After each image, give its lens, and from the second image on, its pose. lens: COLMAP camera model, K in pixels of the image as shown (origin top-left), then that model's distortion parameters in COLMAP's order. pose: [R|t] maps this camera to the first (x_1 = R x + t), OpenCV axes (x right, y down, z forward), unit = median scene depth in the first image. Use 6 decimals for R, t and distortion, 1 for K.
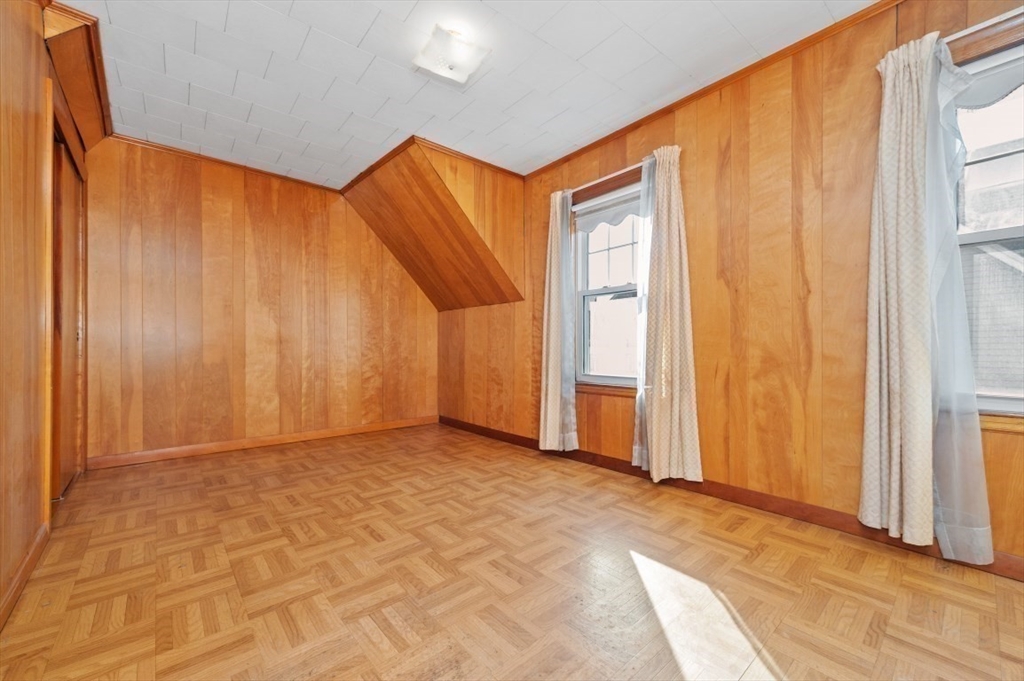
lens RADIAL K [[401.2, 0, 510.3], [0, 401.2, 345.9], [0, 0, 1]] dist [0.000180, -0.000177]
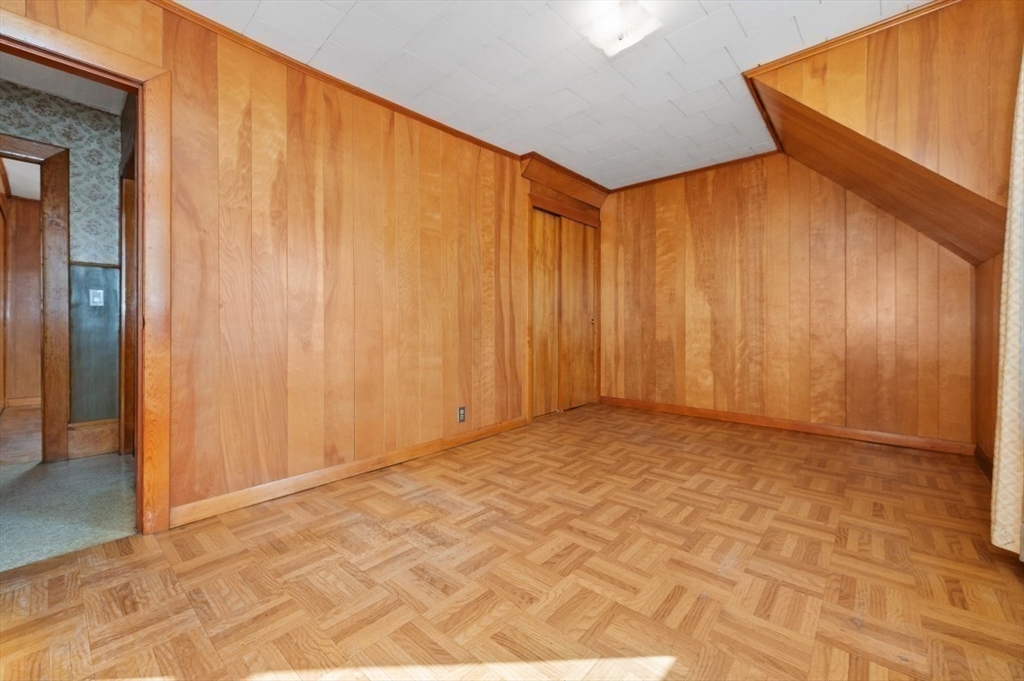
lens RADIAL K [[408.5, 0, 507.0], [0, 408.5, 325.5], [0, 0, 1]] dist [-0.000156, -0.000258]
pose [[0.131258, -0.006045, -0.991330, 0.579780], [0.001998, 0.999981, -0.005833, 0.003388], [0.991346, -0.001215, 0.131268, 0.439300]]
